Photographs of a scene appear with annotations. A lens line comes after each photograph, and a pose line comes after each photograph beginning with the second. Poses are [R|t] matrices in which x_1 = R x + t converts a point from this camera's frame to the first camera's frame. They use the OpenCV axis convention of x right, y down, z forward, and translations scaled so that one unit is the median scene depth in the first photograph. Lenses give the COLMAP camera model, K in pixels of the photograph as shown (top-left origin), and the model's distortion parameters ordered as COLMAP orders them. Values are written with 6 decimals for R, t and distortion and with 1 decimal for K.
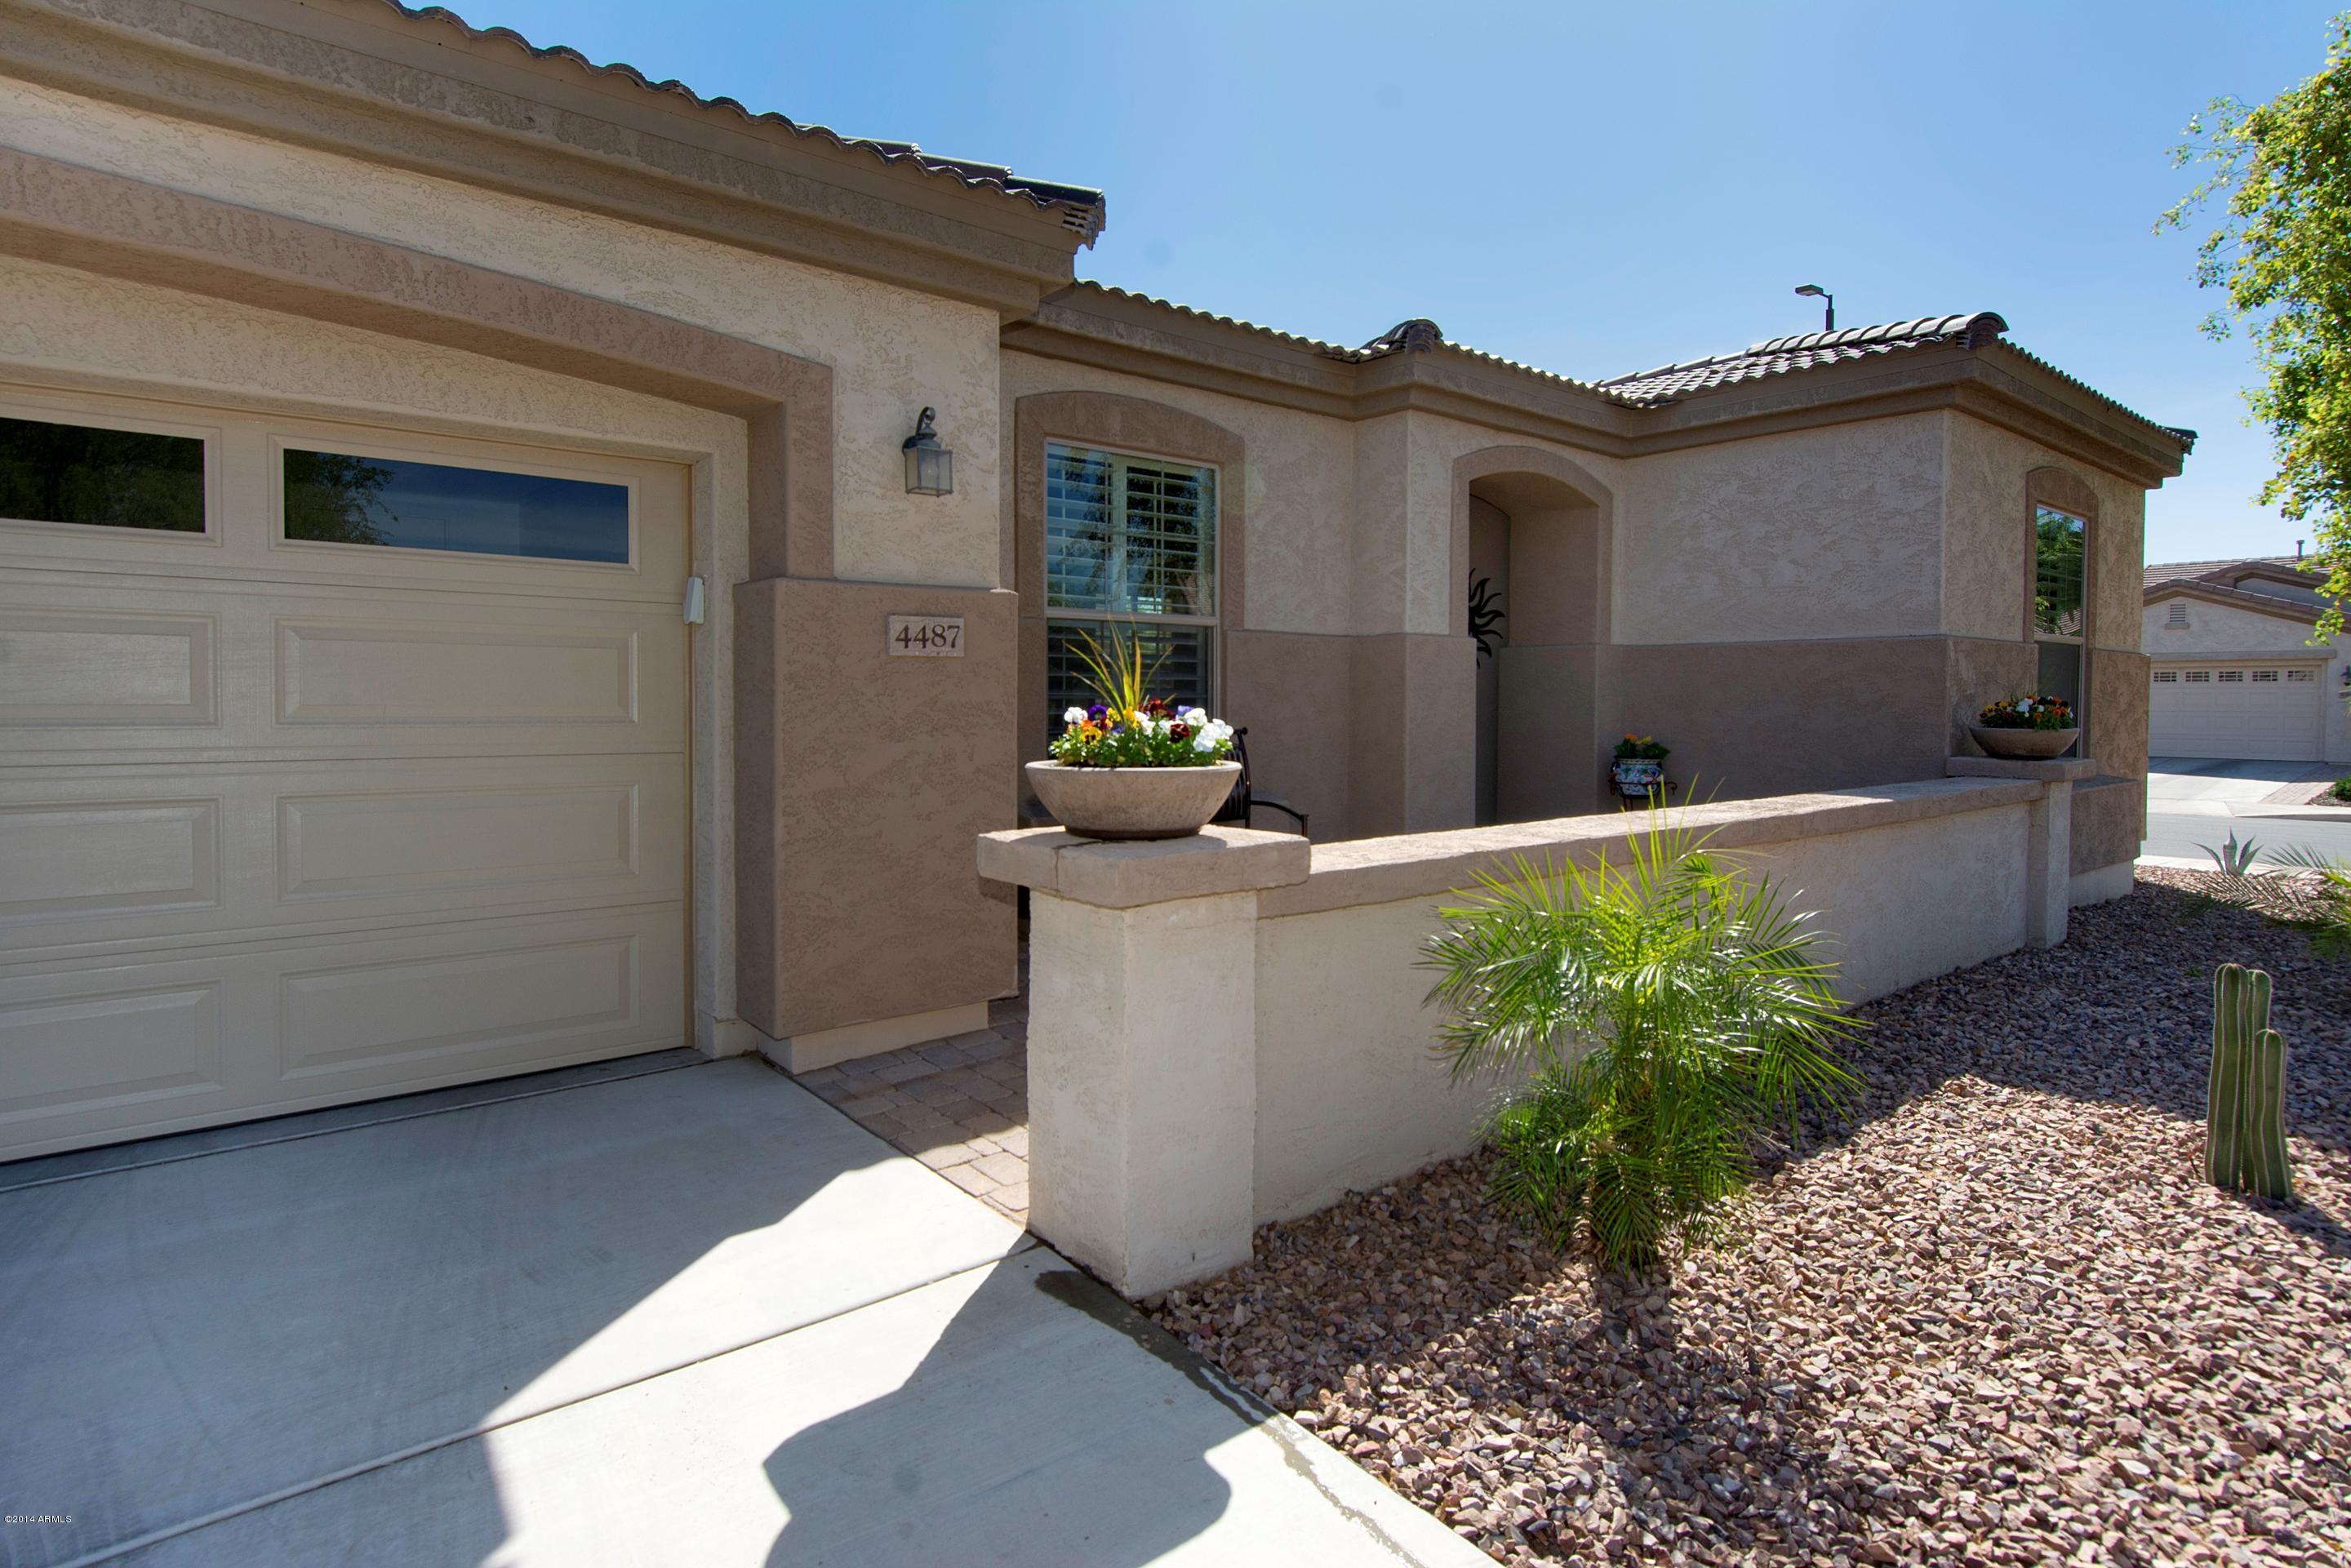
lens RADIAL K [[1238.2, 0, 1157.5], [0, 1238.2, 733.5], [0, 0, 1]] dist [0.001310, -0.000550]
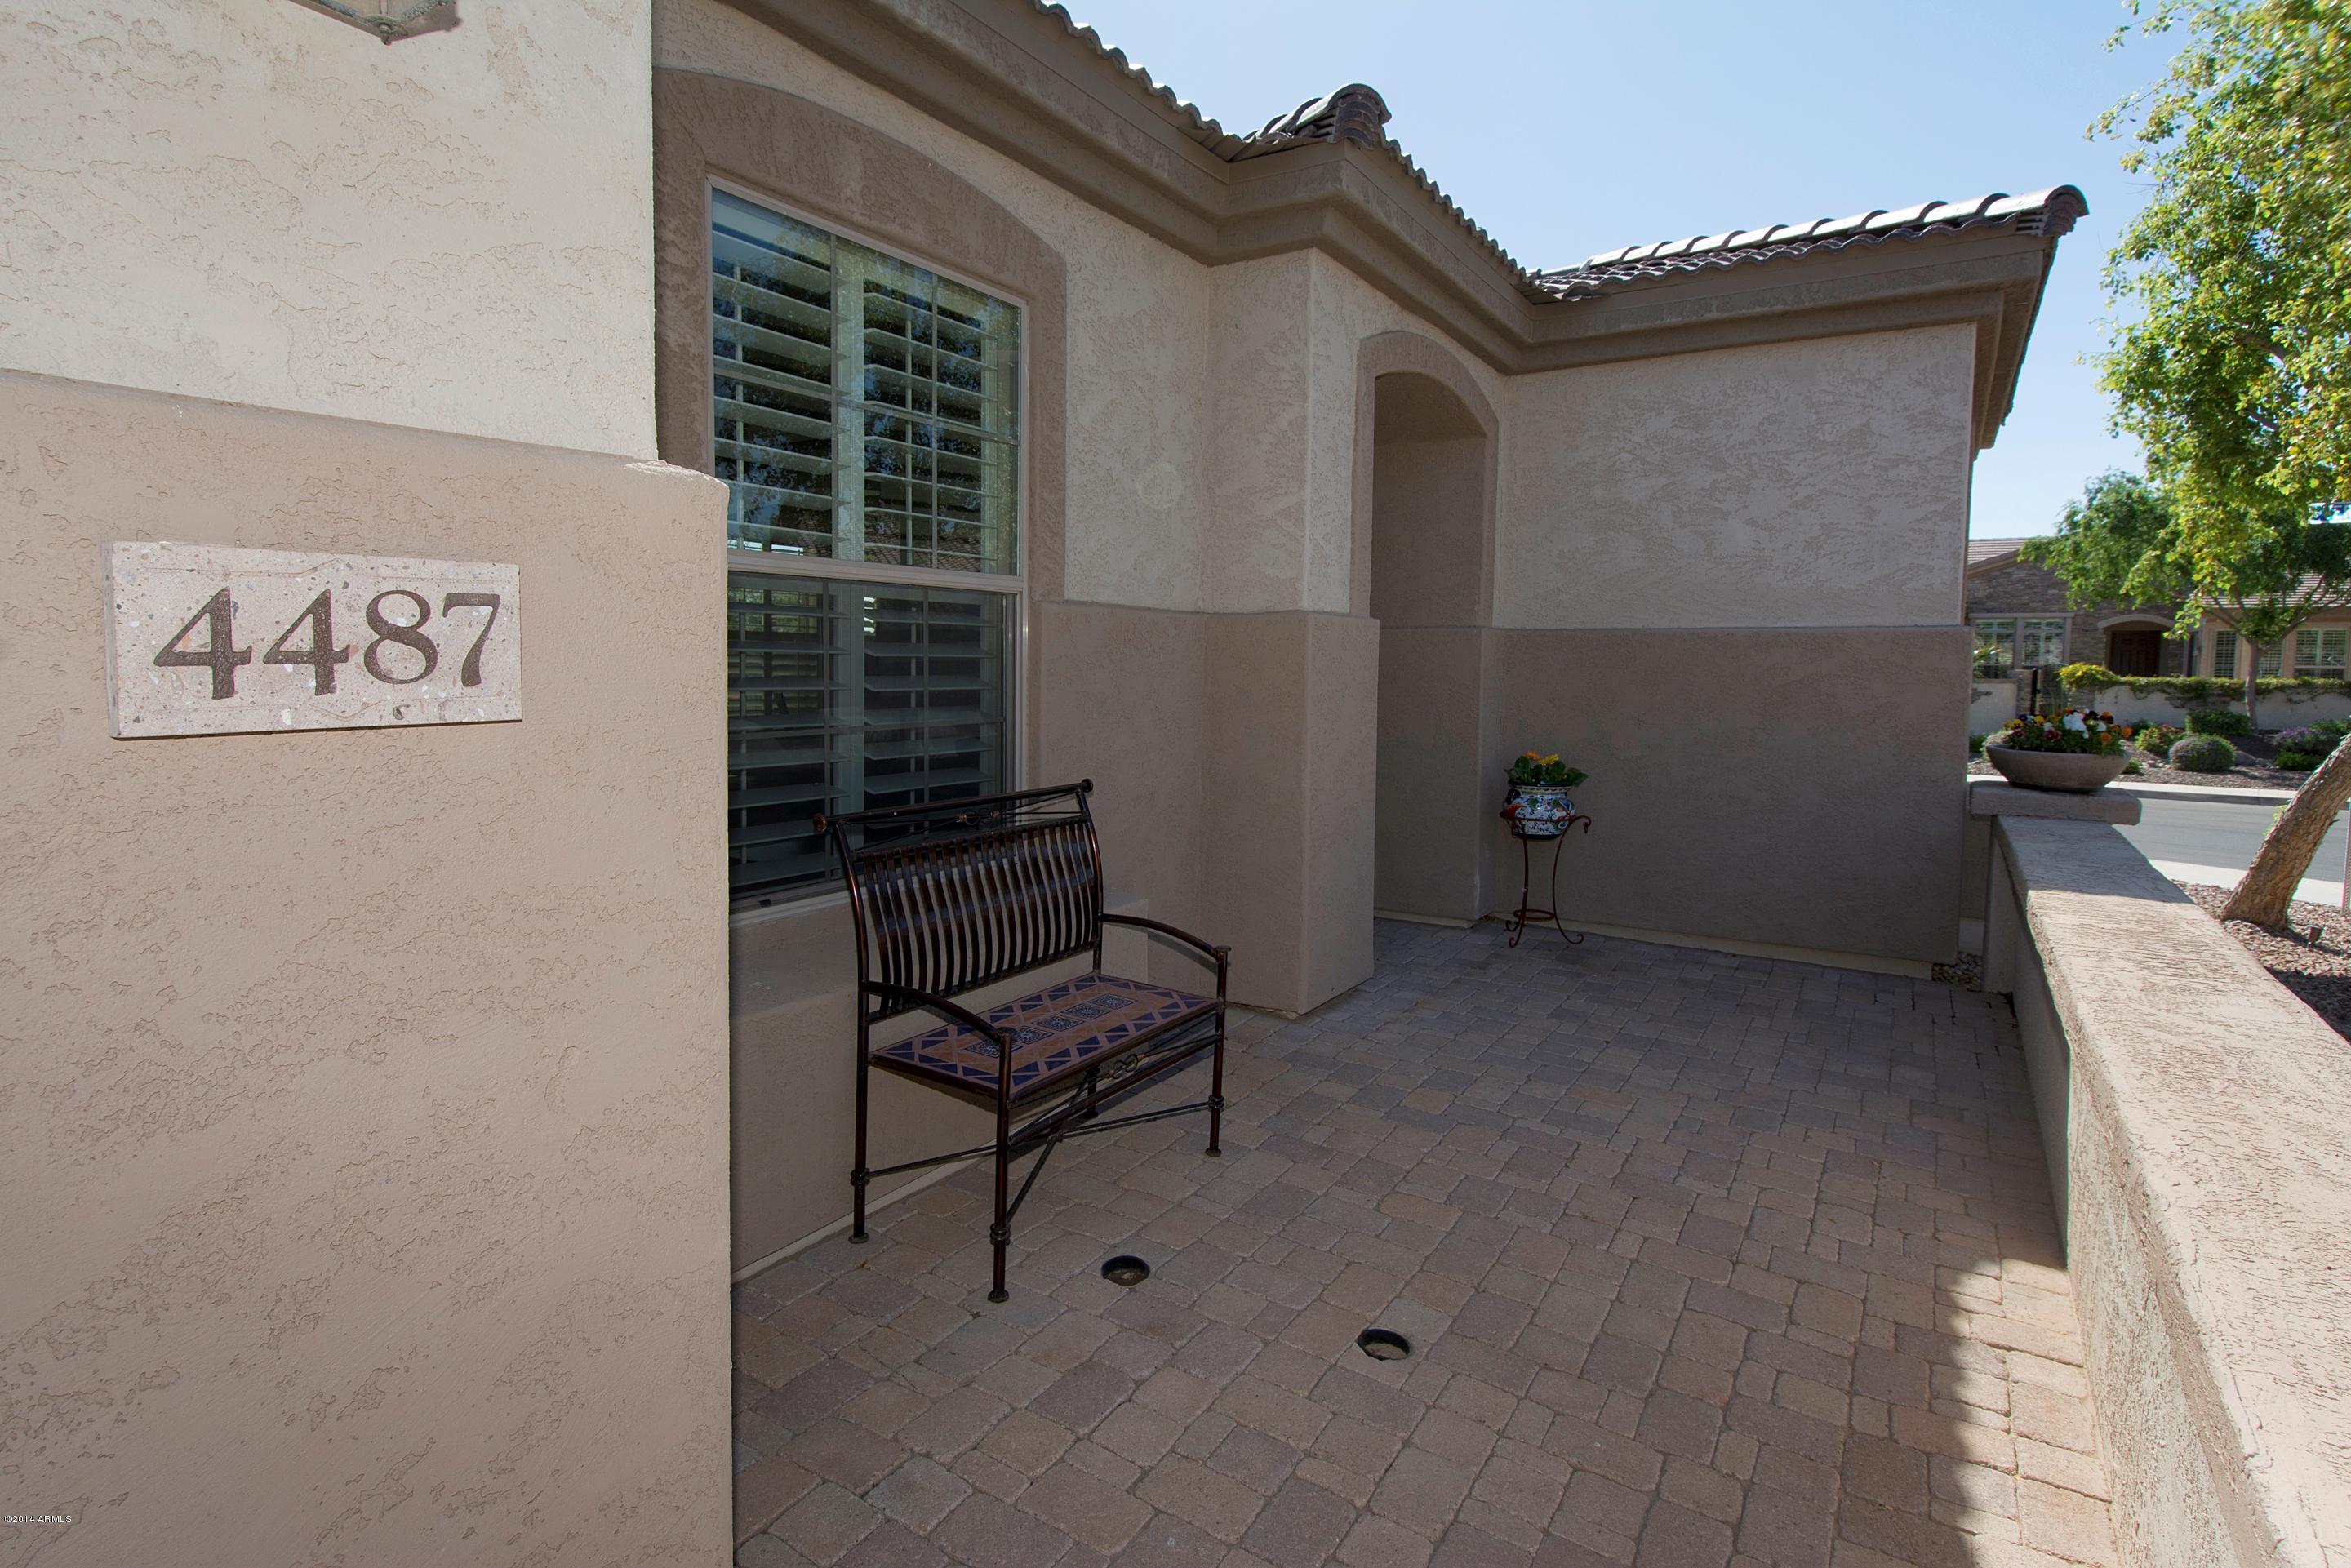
lens RADIAL K [[1238.2, 0, 1157.5], [0, 1238.2, 733.5], [0, 0, 1]] dist [0.001310, -0.000550]
pose [[0.949041, -0.014002, 0.314842, -0.067308], [0.004162, 0.999482, 0.031906, -0.039433], [-0.315125, -0.028970, 0.948608, 0.429156]]
